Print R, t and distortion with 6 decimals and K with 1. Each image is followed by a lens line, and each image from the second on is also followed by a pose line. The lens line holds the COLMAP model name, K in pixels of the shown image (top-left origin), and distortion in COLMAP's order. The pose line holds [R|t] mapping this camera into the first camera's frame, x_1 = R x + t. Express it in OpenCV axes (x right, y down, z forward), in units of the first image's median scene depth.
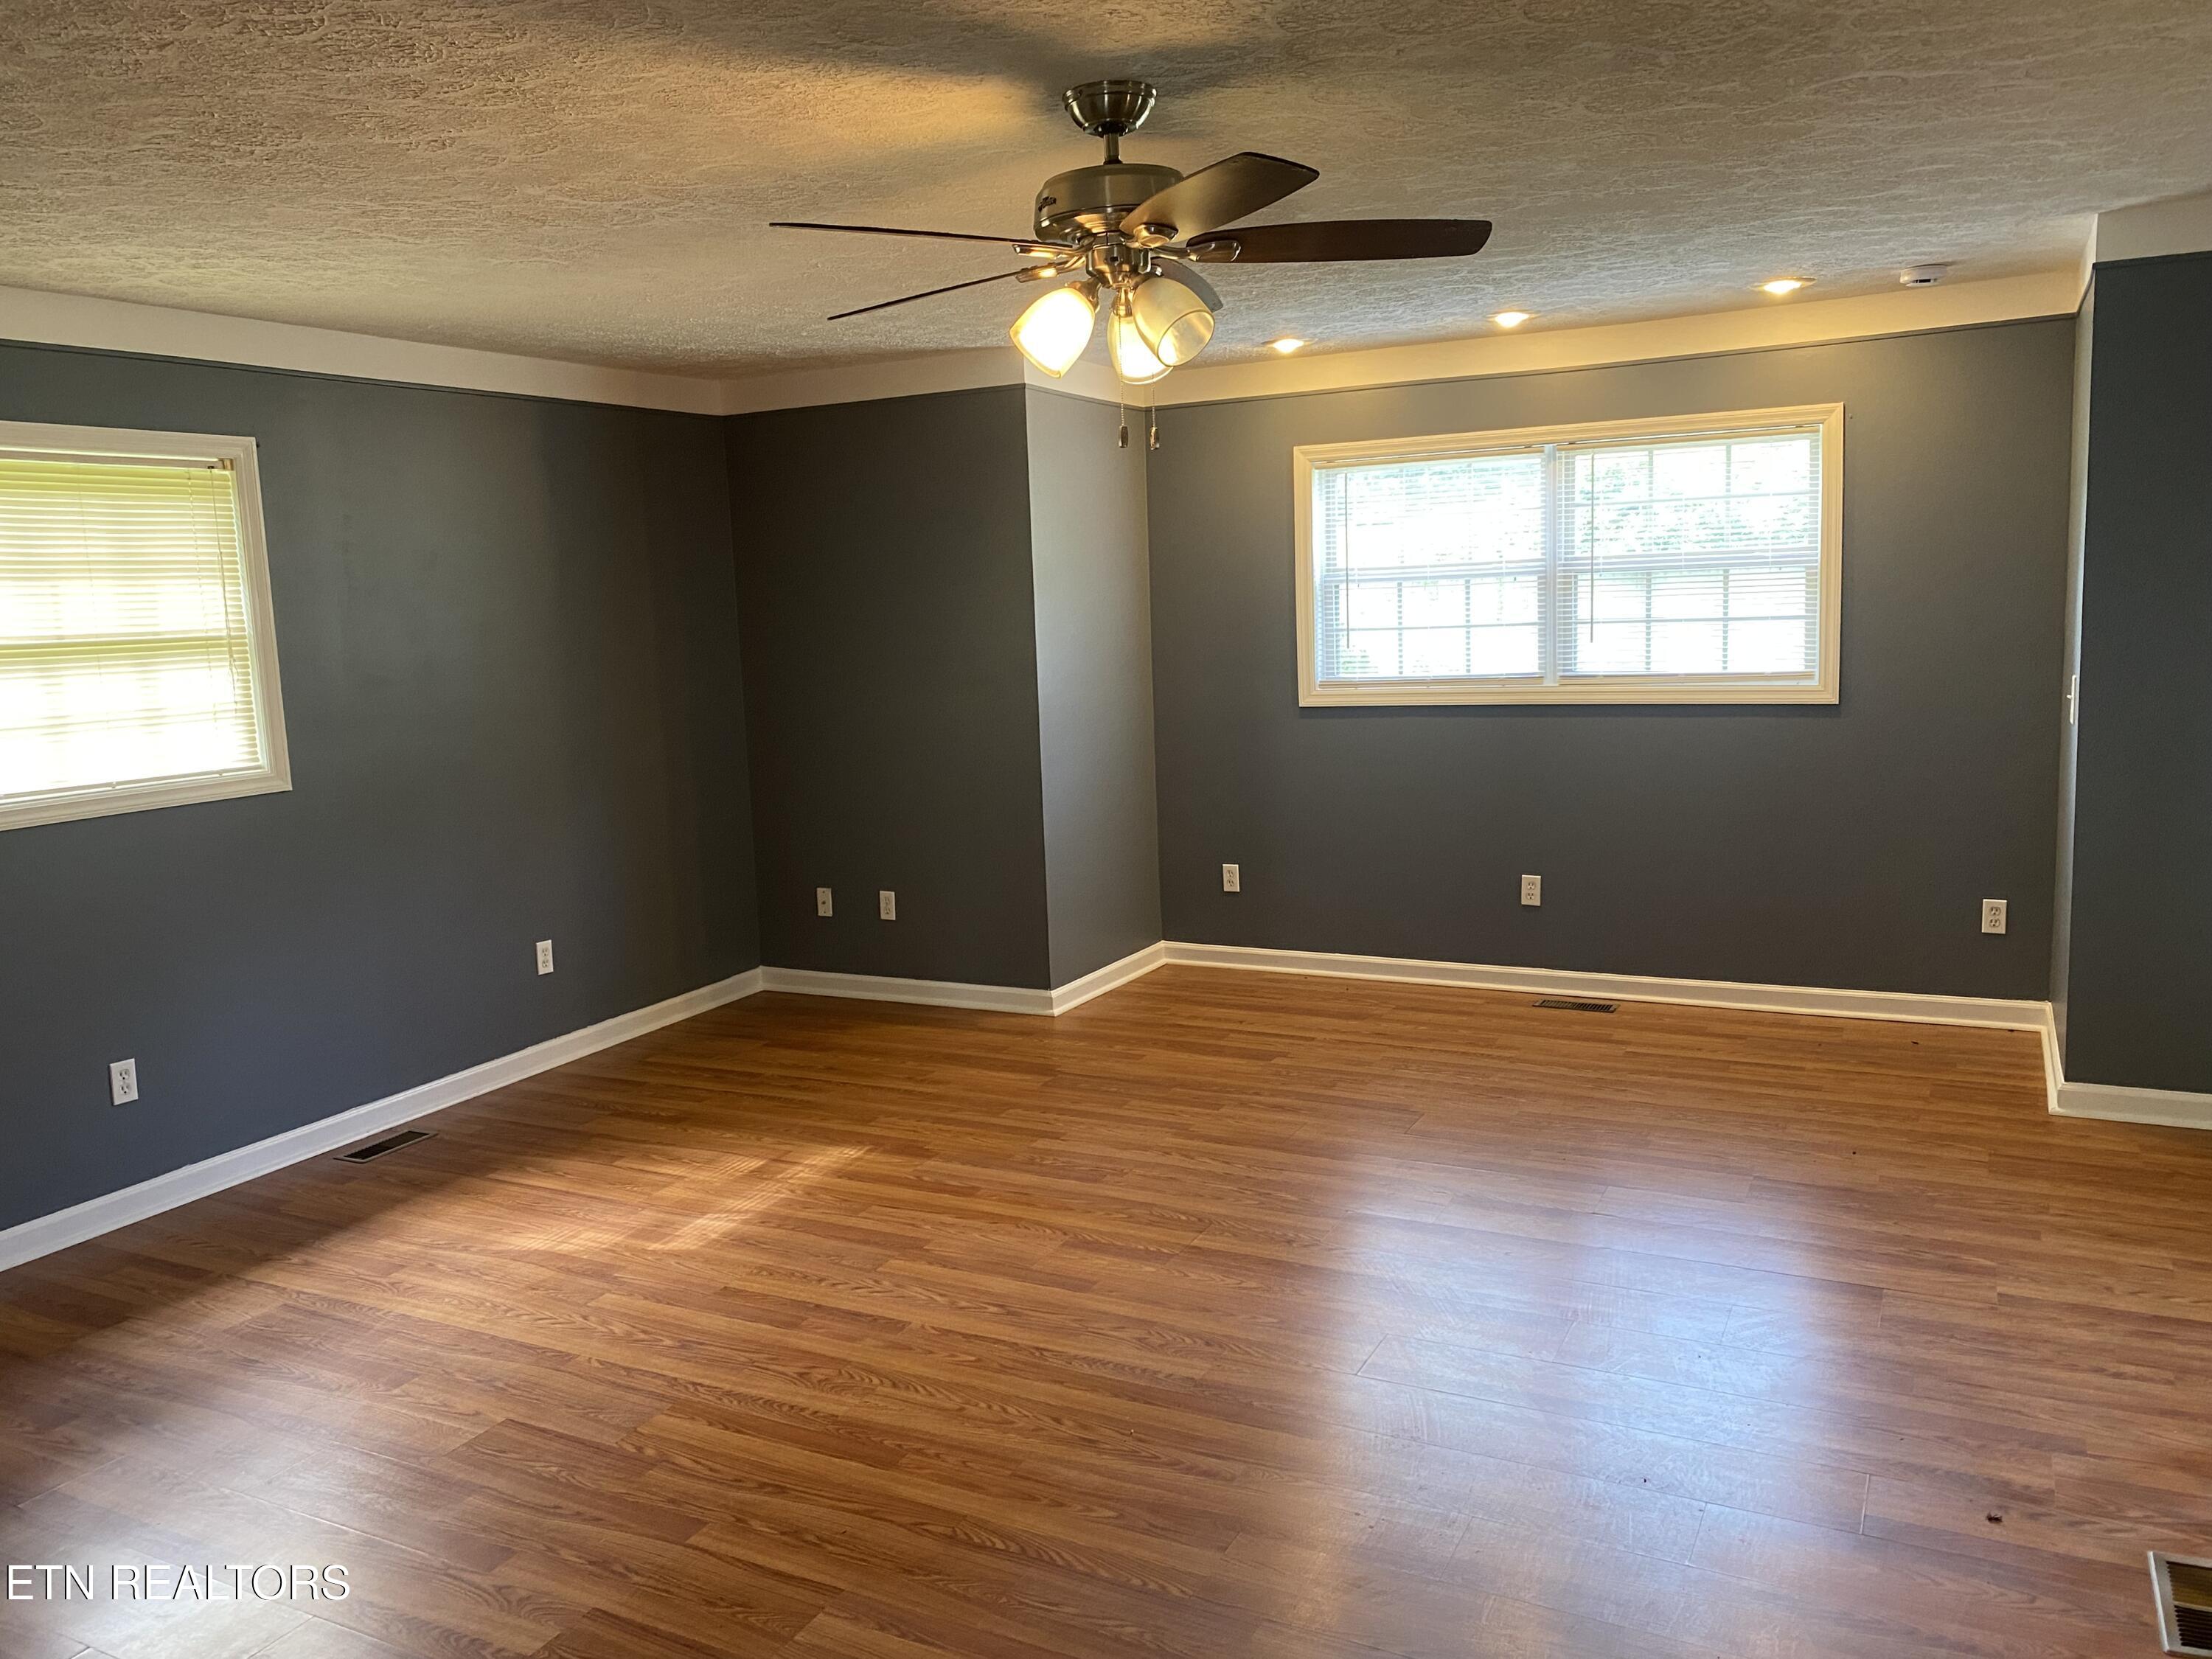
lens RADIAL K [[1693.3, 0, 1101.2], [0, 1693.3, 826.1], [0, 0, 1]] dist [0.024021, -0.026165]
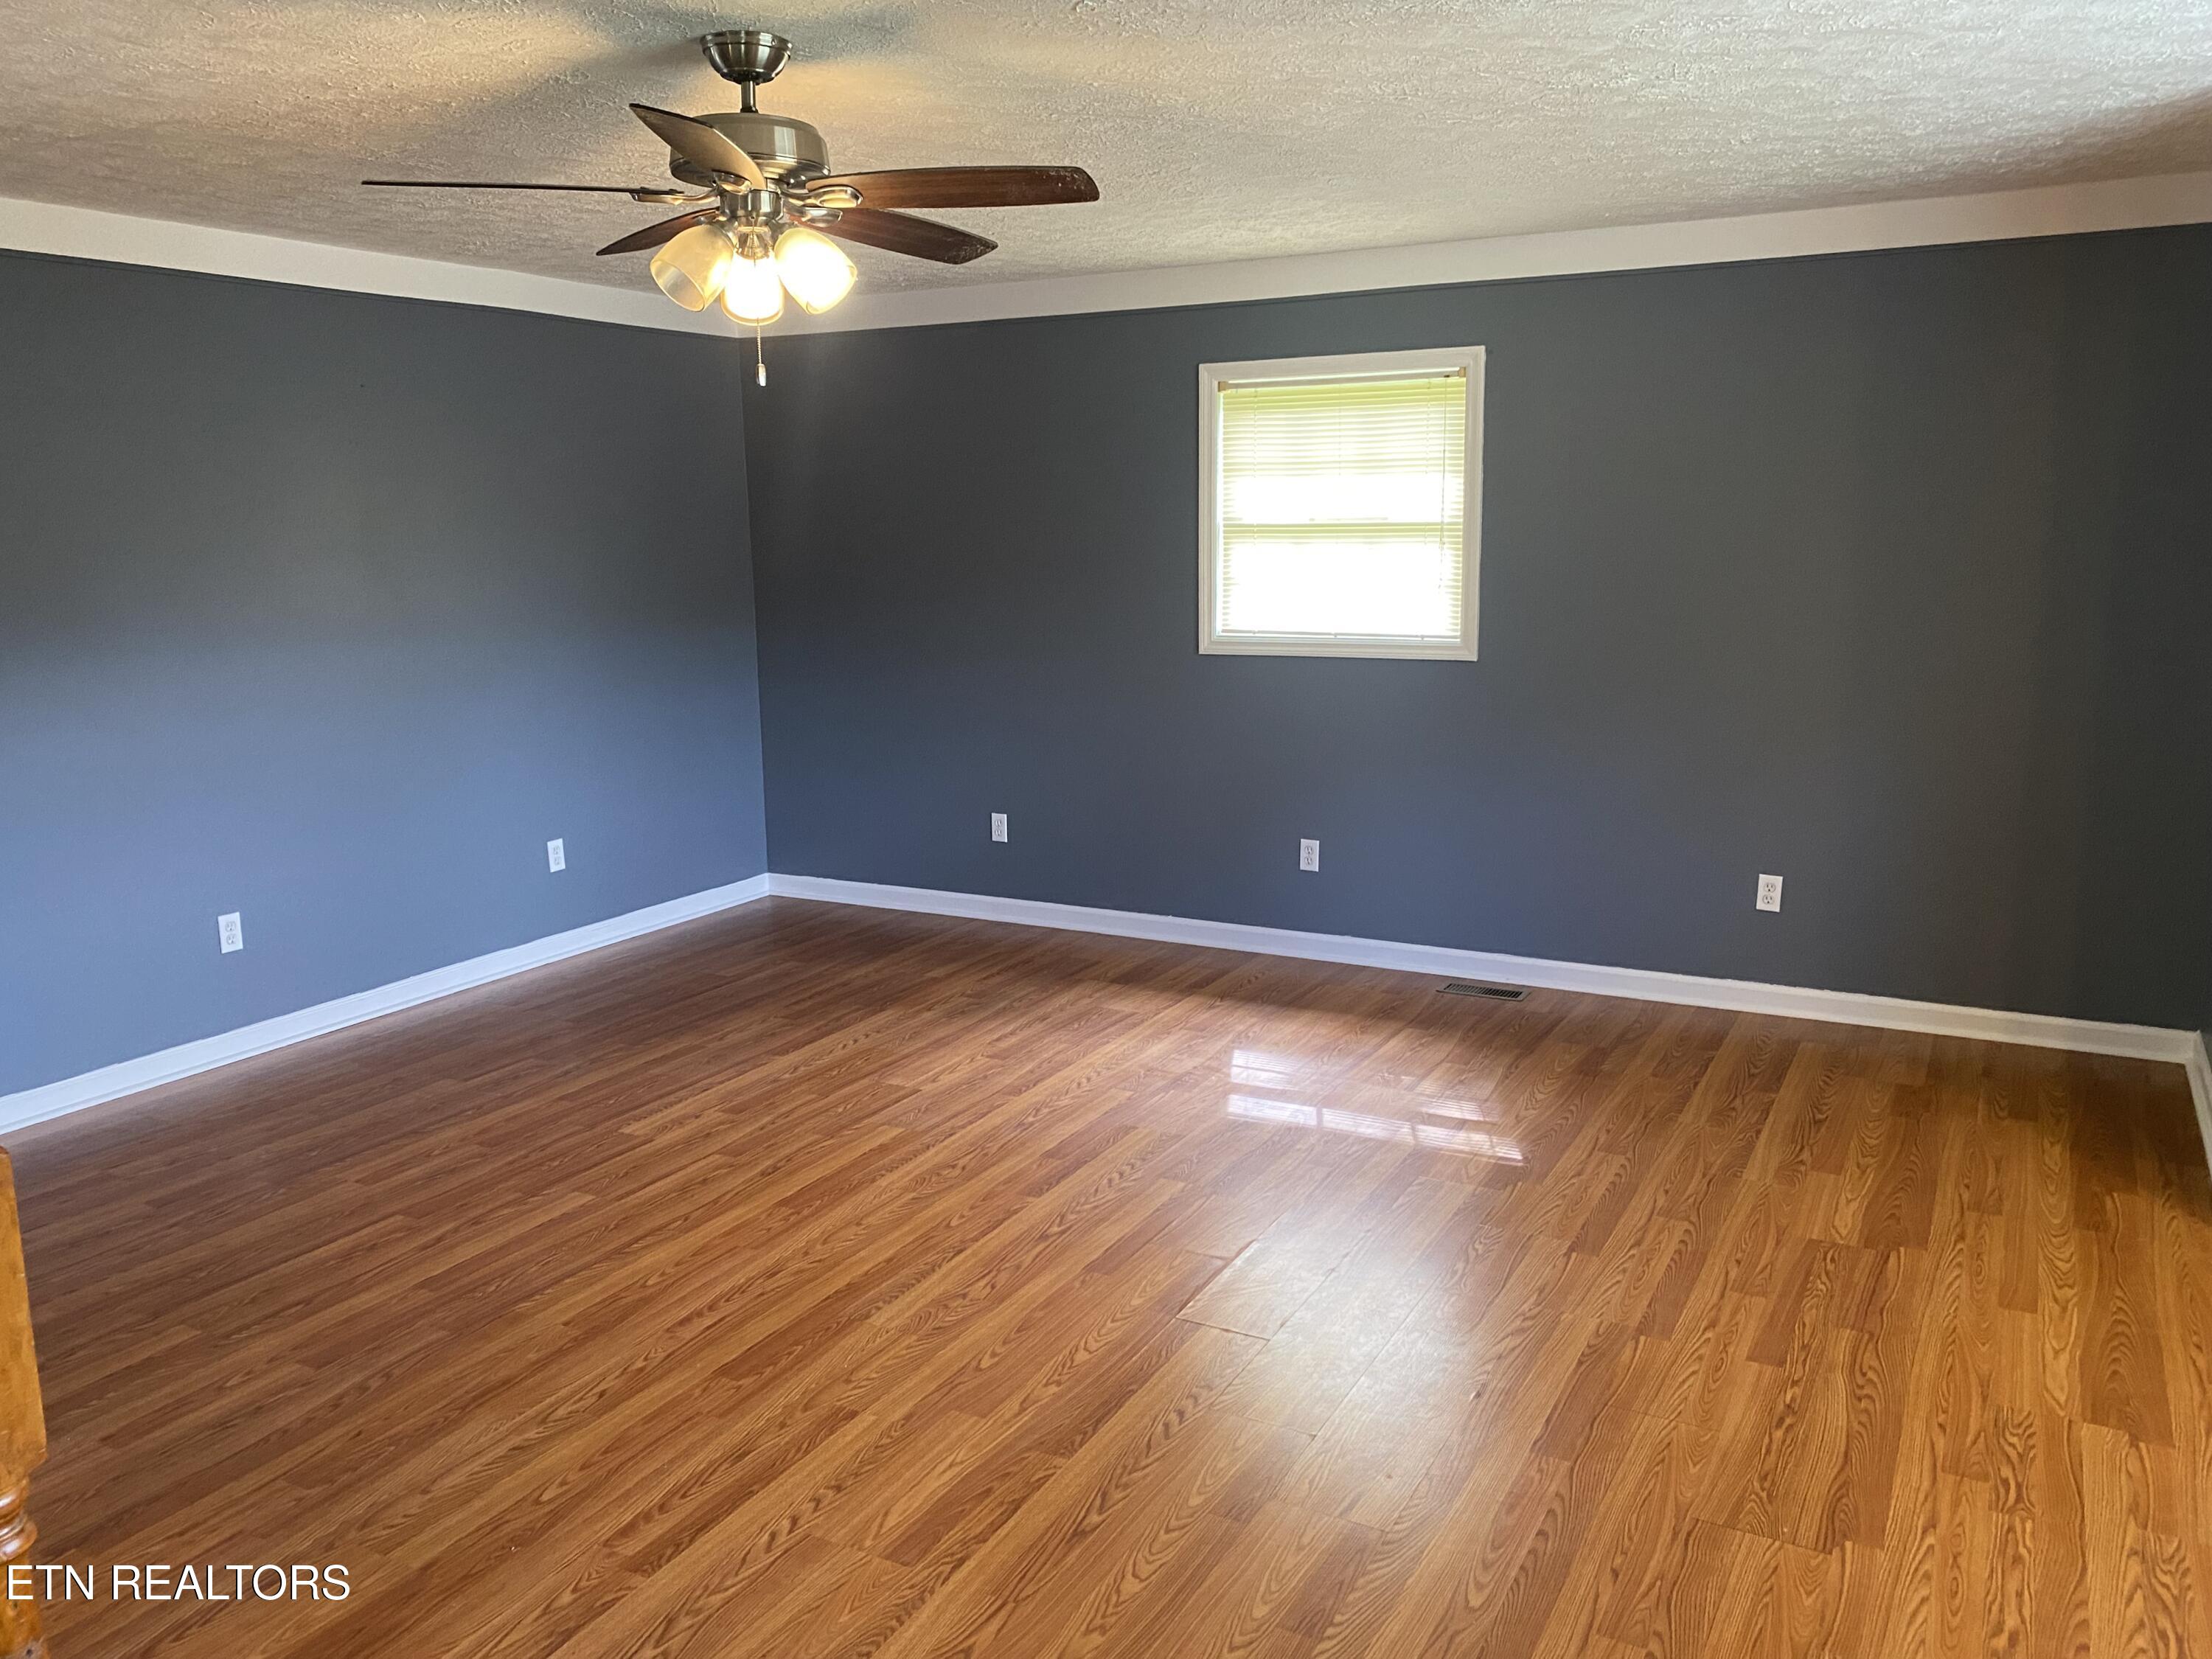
lens RADIAL K [[1693.3, 0, 1099.9], [0, 1693.3, 837.6], [0, 0, 1]] dist [0.024021, -0.026165]
pose [[-0.025338, 0.228784, -0.973147, 0.729227], [-0.132630, 0.964085, 0.230107, -0.148316], [0.990842, 0.134899, 0.005915, 0.834080]]
